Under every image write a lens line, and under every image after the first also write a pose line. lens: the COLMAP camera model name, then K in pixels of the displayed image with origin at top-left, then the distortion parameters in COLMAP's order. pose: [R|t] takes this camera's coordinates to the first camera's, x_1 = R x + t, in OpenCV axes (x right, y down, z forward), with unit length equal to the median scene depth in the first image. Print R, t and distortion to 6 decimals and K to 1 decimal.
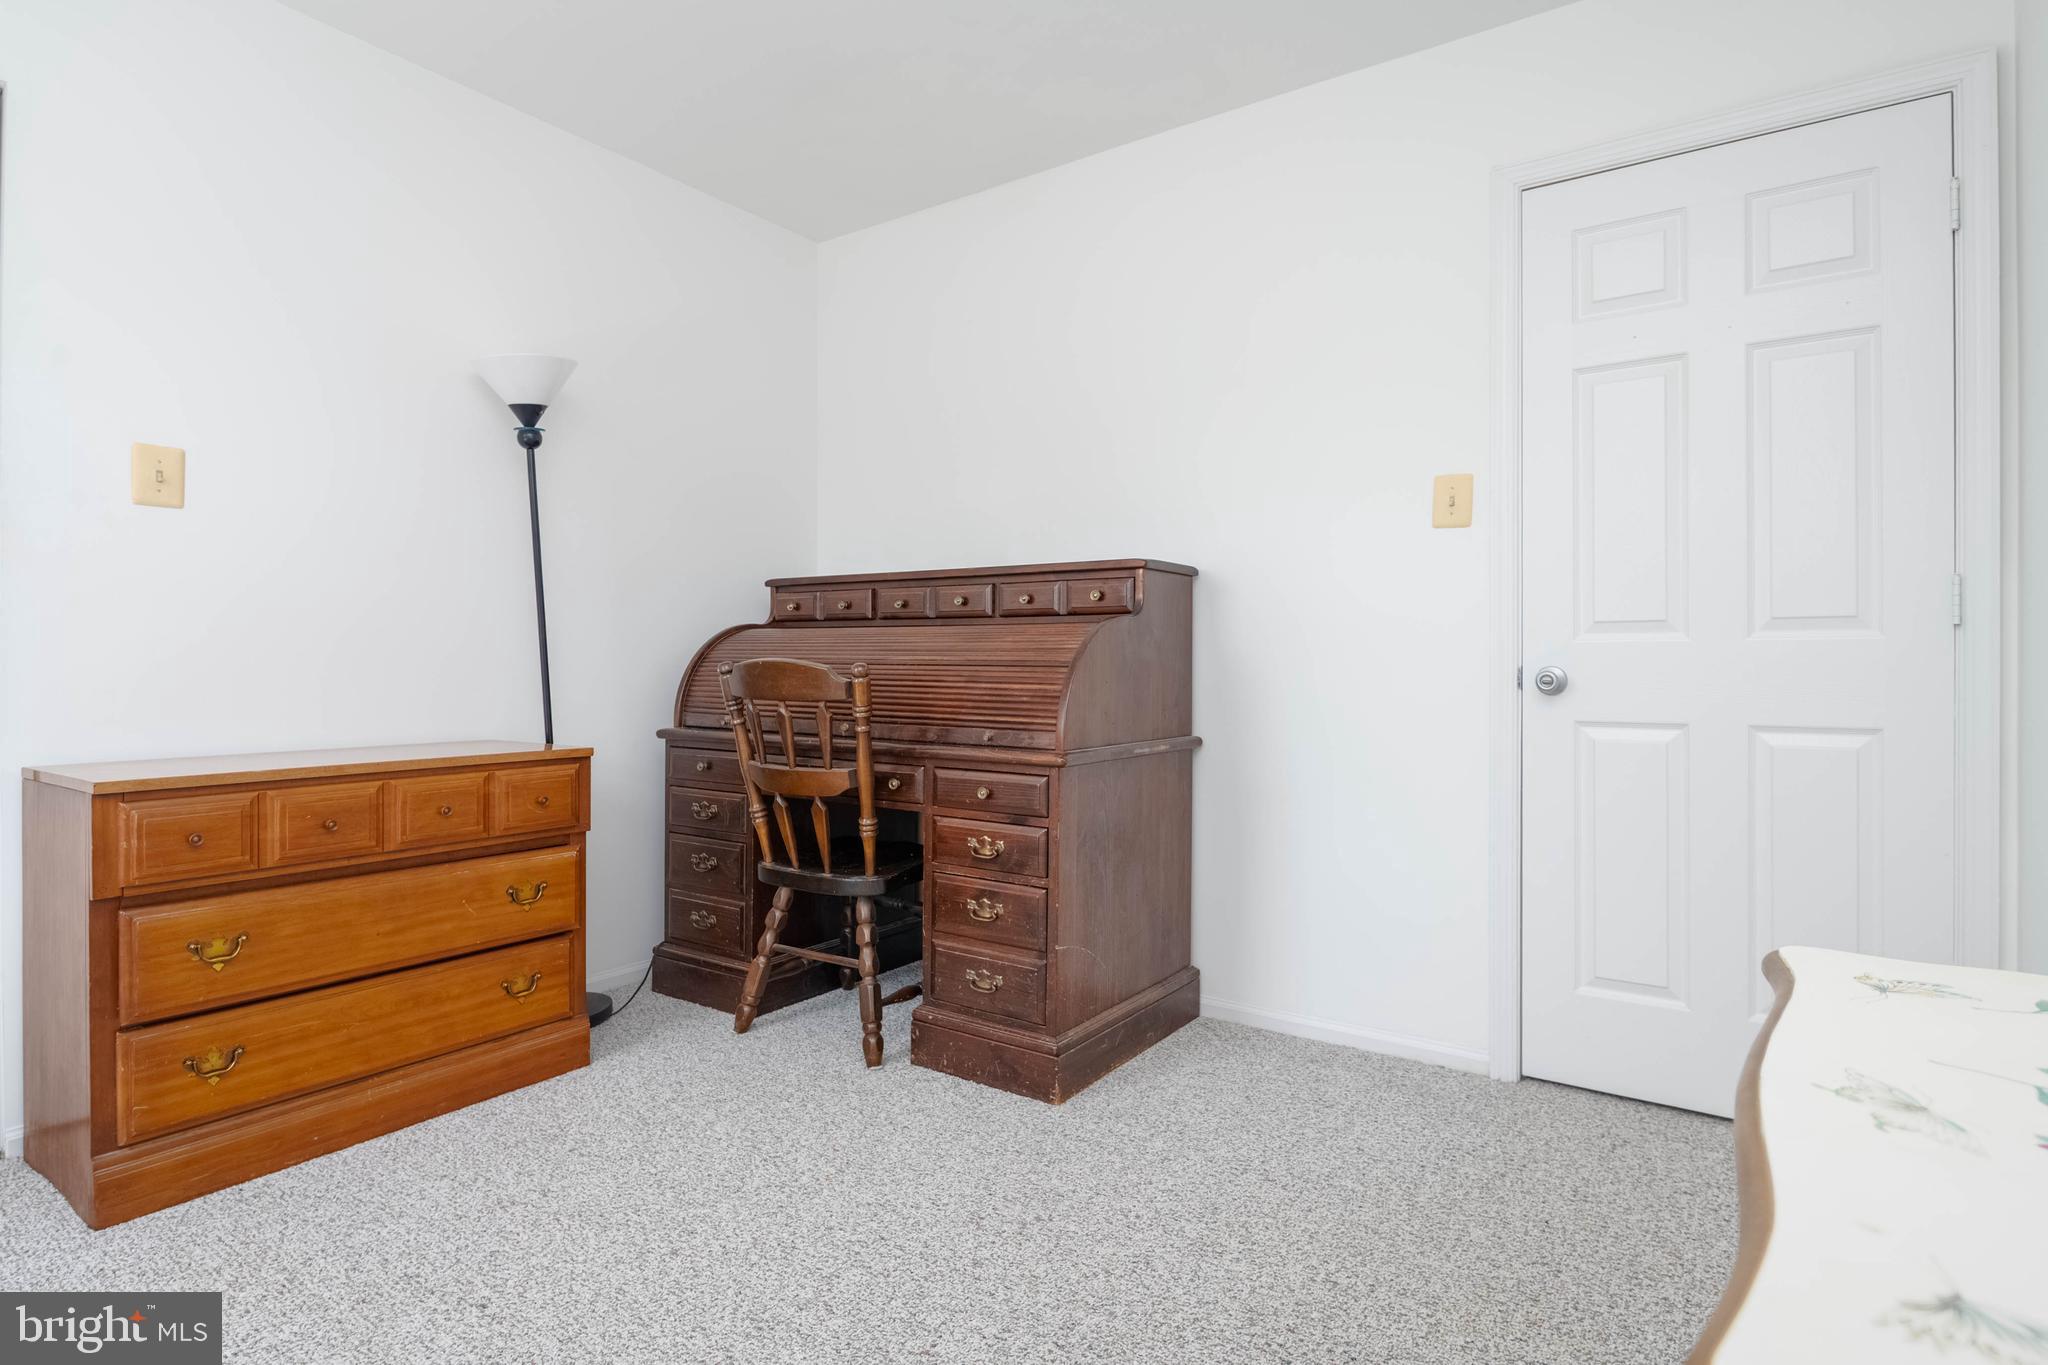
lens RADIAL K [[1052.0, 0, 1031.1], [0, 1052.0, 663.2], [0, 0, 1]] dist [0.000662, 0.000247]
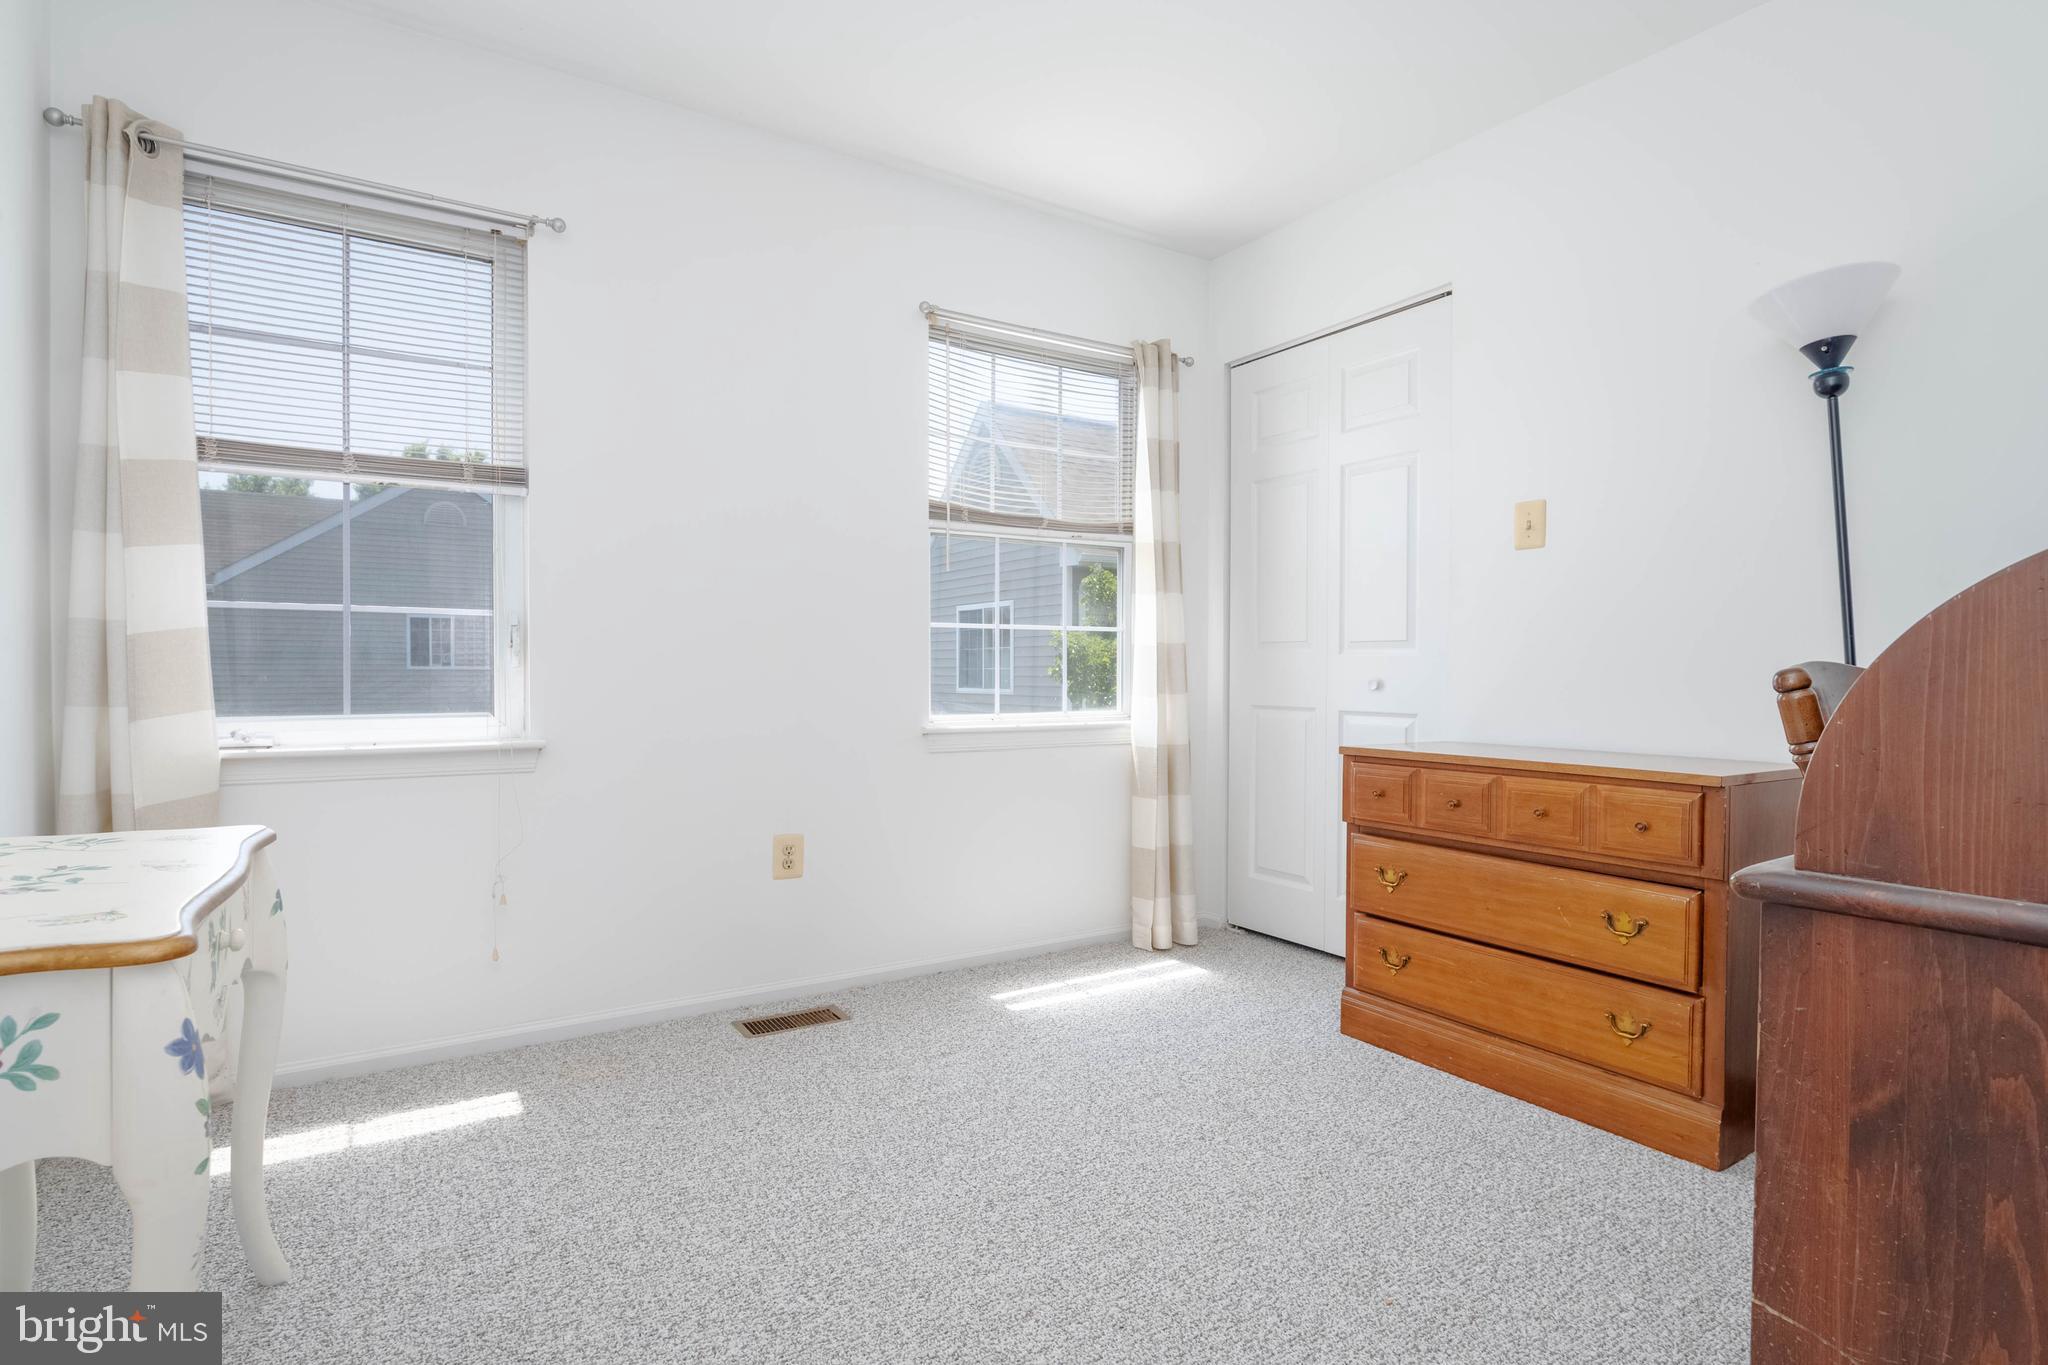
lens RADIAL K [[1059.0, 0, 1033.0], [0, 1059.0, 680.2], [0, 0, 1]] dist [0.000178, 0.000069]
pose [[-0.379273, 0.004261, -0.925275, 0.550858], [-0.001939, 0.999984, 0.005400, 0.004730], [0.925283, 0.003842, -0.379259, 0.867982]]
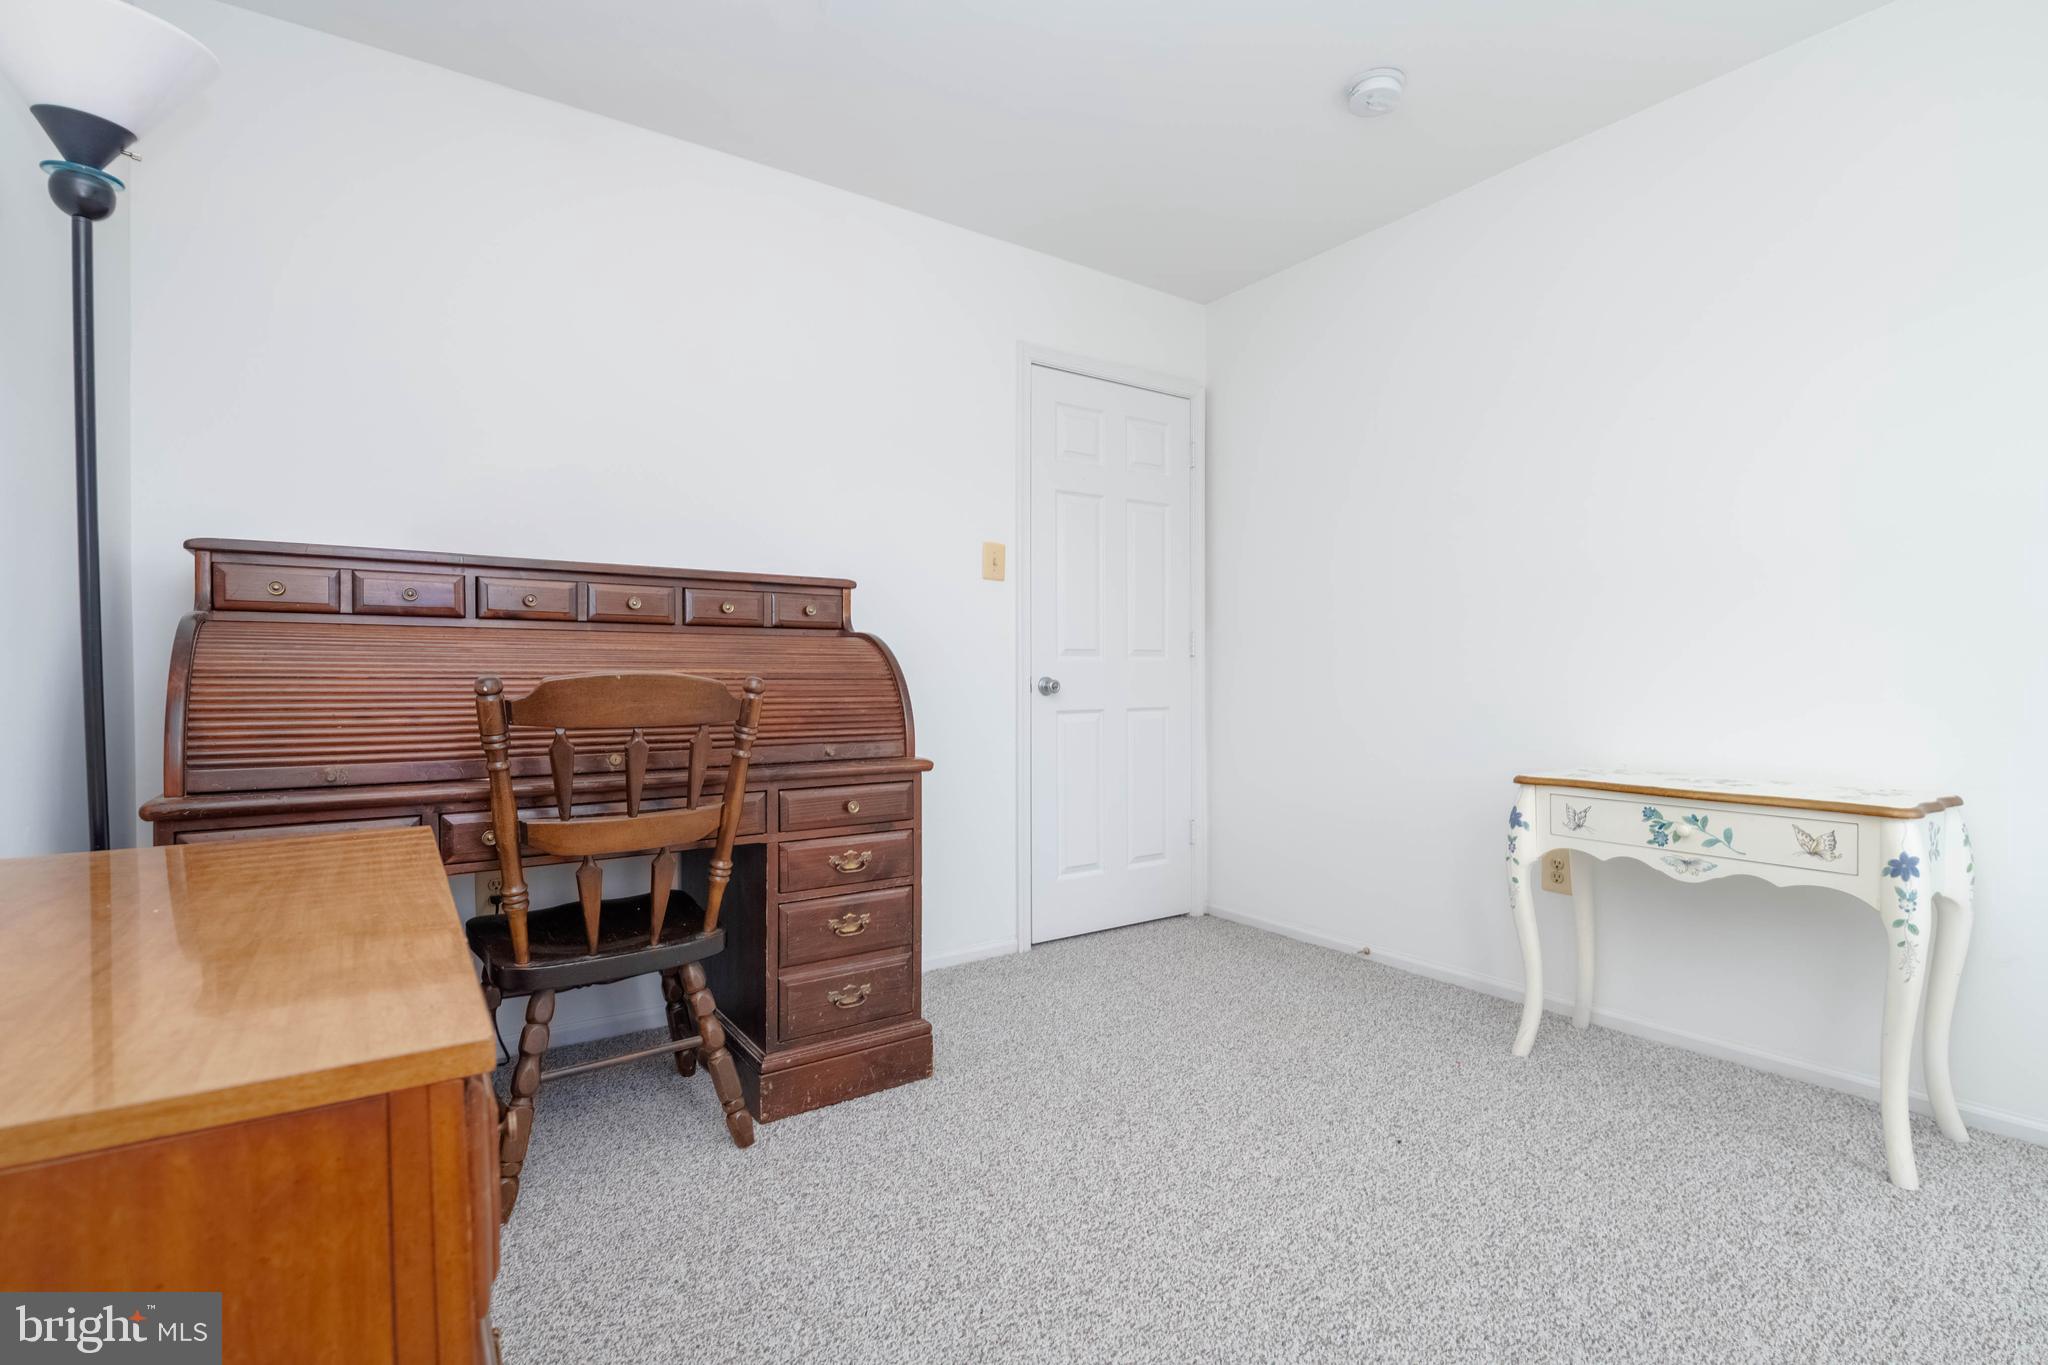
lens RADIAL K [[947.2, 0, 1027.1], [0, 947.2, 681.9], [0, 0, 1]] dist [-0.000354, -0.000158]
pose [[0.340483, -0.009962, 0.940198, -0.840030], [0.001157, 0.999948, 0.010177, -0.003938], [-0.940250, -0.002377, 0.340476, 0.547077]]
